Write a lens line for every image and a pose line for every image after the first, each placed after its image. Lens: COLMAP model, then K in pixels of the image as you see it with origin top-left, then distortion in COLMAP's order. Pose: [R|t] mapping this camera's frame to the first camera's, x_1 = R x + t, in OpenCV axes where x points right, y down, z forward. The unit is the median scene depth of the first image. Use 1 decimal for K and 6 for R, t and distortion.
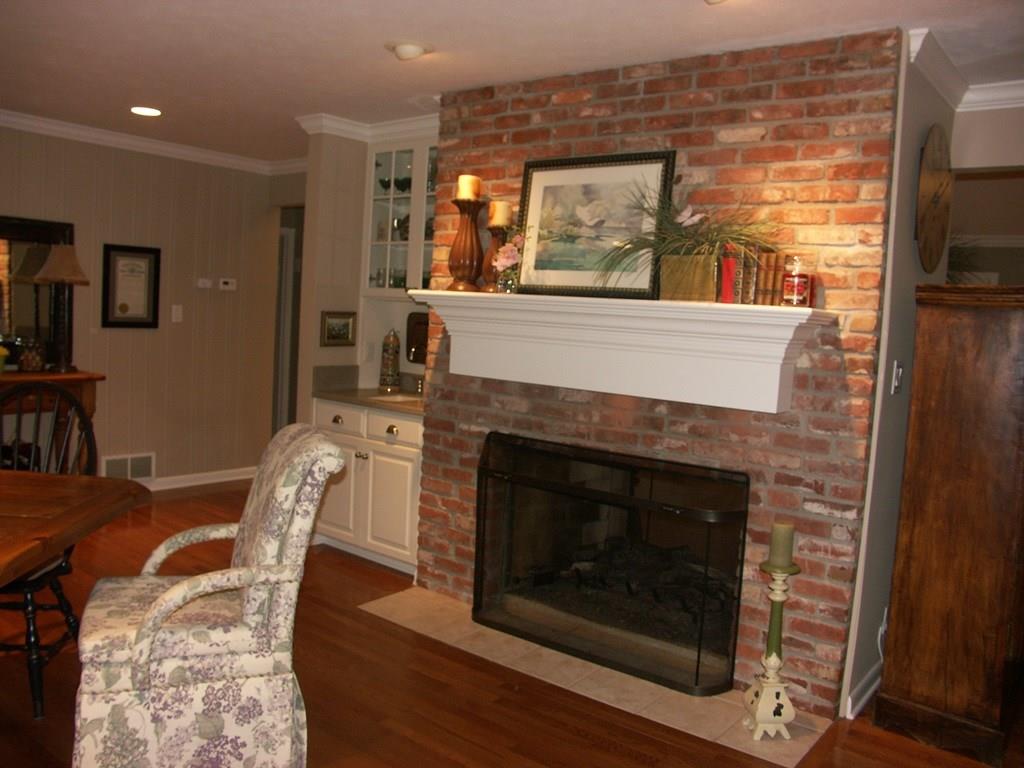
lens RADIAL K [[837.7, 0, 512.0], [0, 837.7, 384.0], [0, 0, 1]] dist [-0.184367, 0.141885]
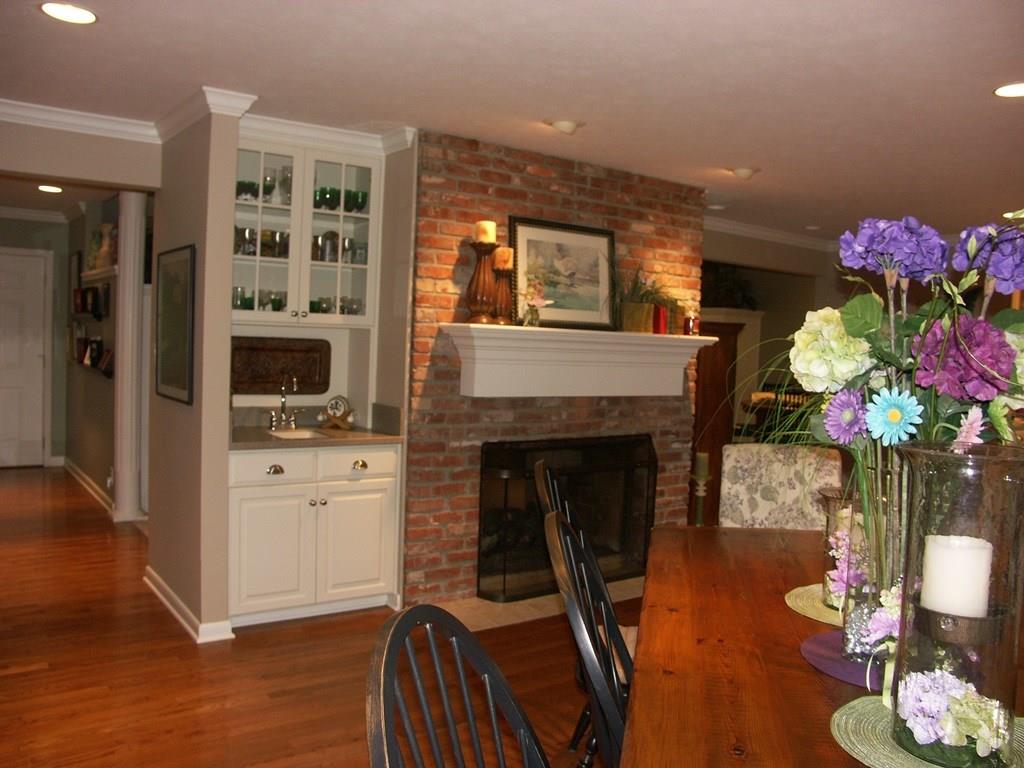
lens RADIAL K [[837.7, 0, 512.0], [0, 837.7, 384.0], [0, 0, 1]] dist [-0.184367, 0.141885]
pose [[0.271631, -0.100360, 0.957154, -1.226971], [0.053576, 0.994583, 0.089080, -0.138312], [-0.960909, 0.027083, 0.275537, 0.702448]]
